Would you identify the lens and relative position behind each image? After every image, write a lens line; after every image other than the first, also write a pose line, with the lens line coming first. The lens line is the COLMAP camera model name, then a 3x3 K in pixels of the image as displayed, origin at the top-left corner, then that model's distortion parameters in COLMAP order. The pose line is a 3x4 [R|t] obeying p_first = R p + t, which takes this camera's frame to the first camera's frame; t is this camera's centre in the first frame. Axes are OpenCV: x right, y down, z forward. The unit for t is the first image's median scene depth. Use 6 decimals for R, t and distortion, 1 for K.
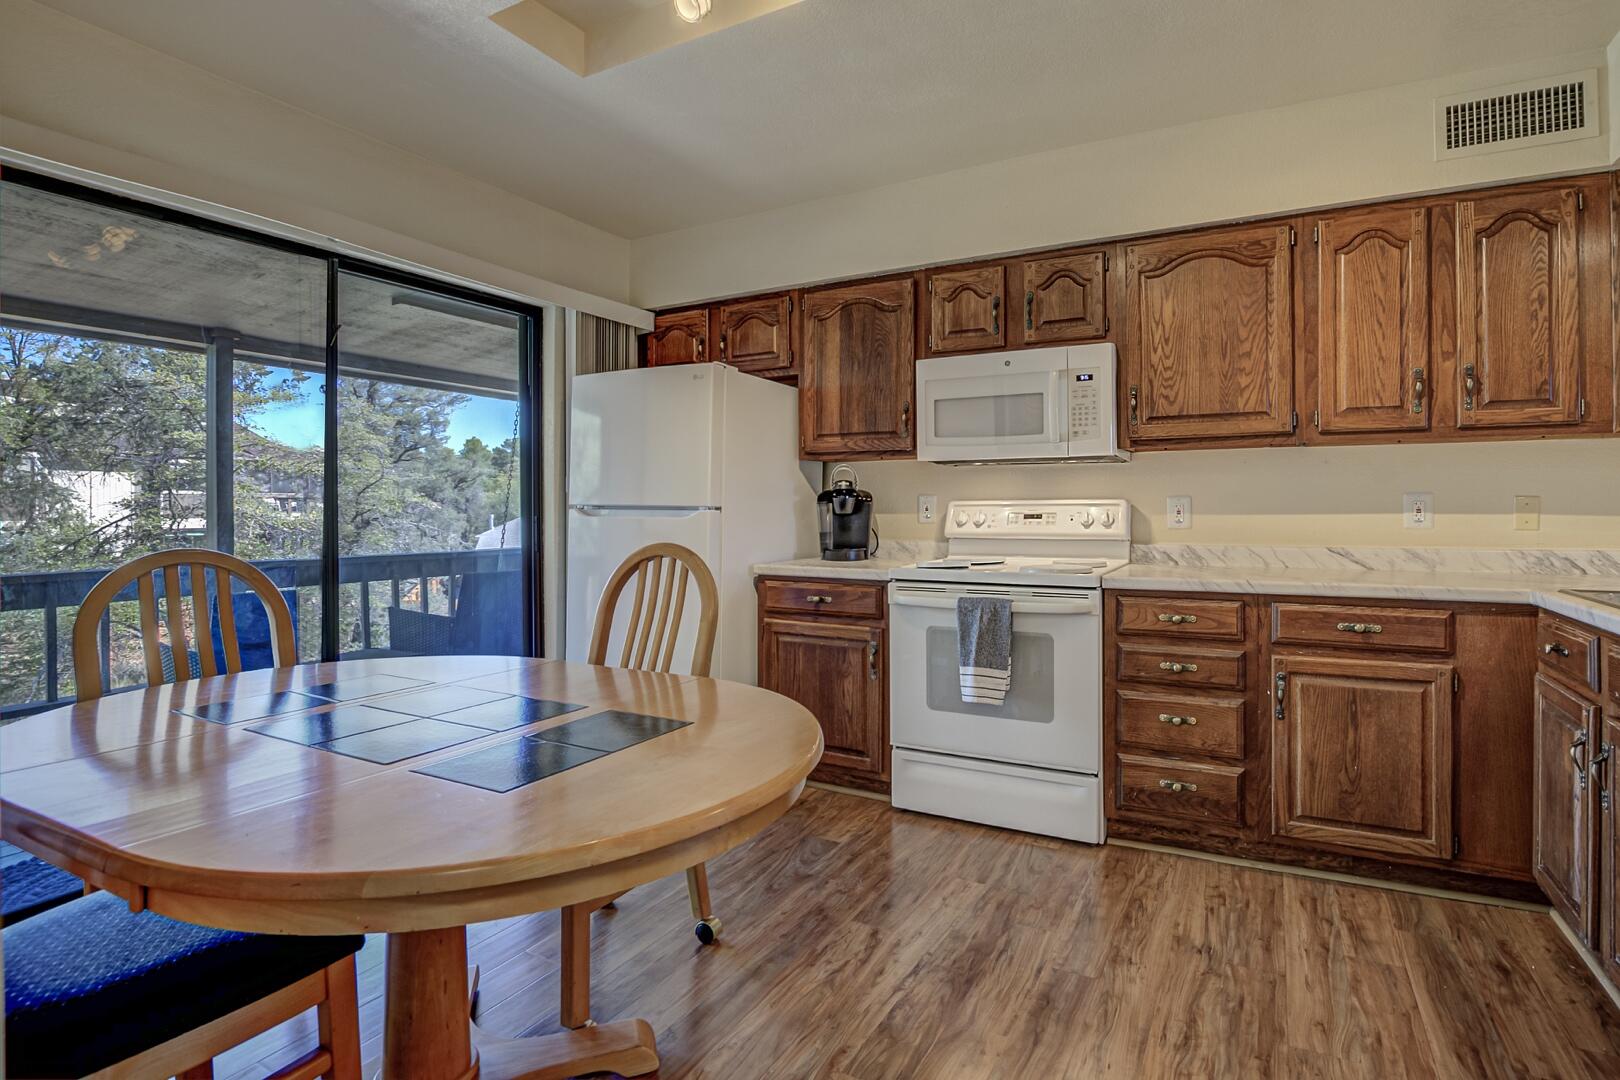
lens RADIAL K [[769.3, 0, 880.5], [0, 769.3, 502.0], [0, 0, 1]] dist [-0.033775, 0.000587]
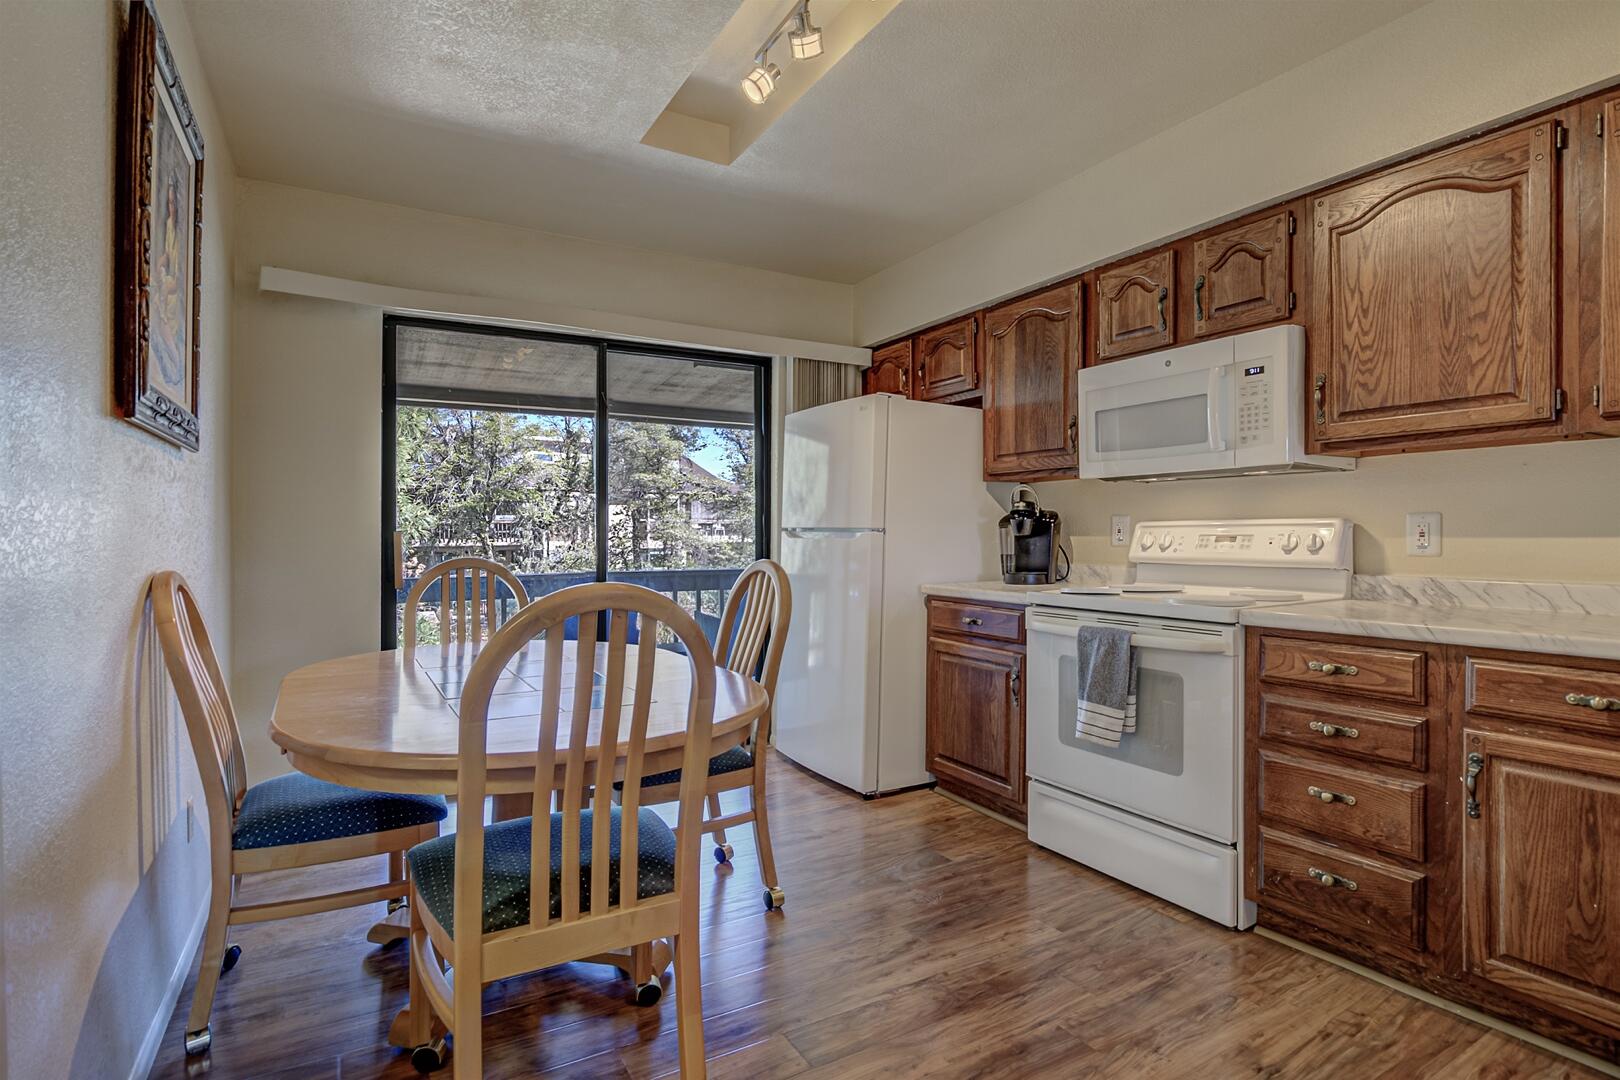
lens RADIAL K [[781.1, 0, 810.0], [0, 781.1, 540.0], [0, 0, 1]] dist [-0.025890, -0.000791]
pose [[0.841382, 0.002285, -0.540435, 0.317895], [0.008469, 0.999813, 0.017411, 0.001402], [0.540374, -0.019226, 0.841205, 0.036993]]
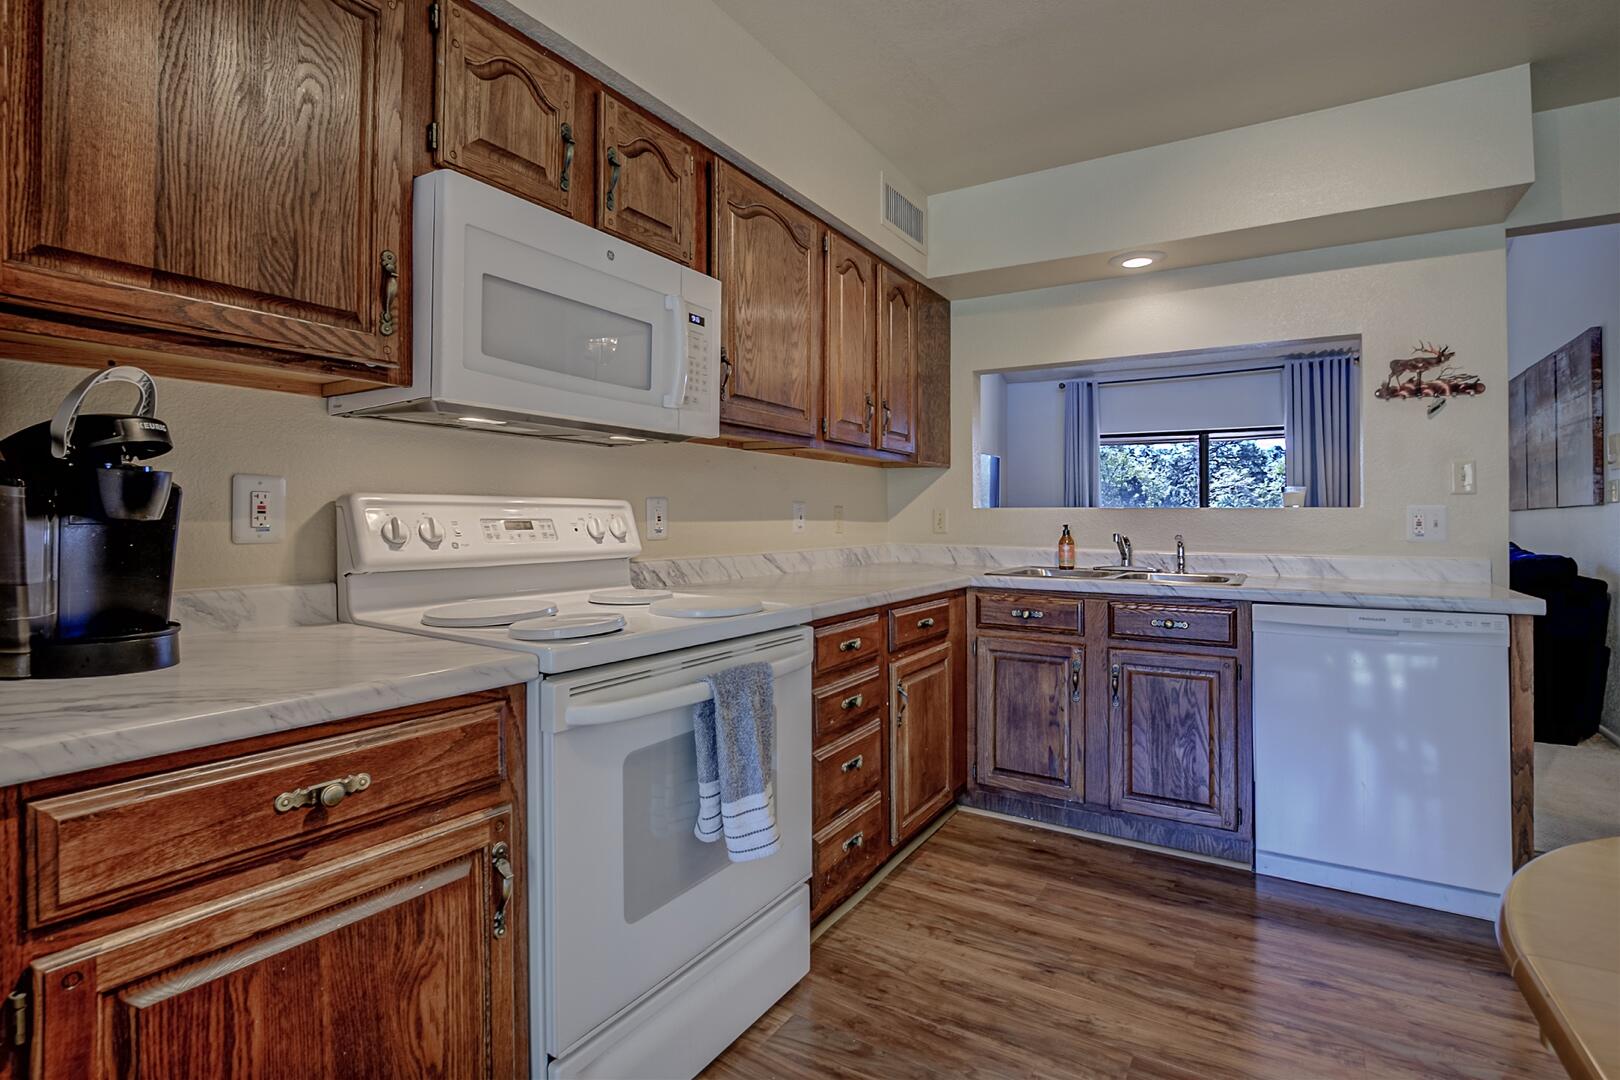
lens RADIAL K [[765.5, 0, 812.4], [0, 765.5, 511.3], [0, 0, 1]] dist [-0.030045, 0.000144]
pose [[0.098849, 0.009663, 0.995056, -0.400895], [-0.018257, 0.999802, -0.007895, 0.010755], [-0.994935, -0.017386, 0.099006, 0.841344]]
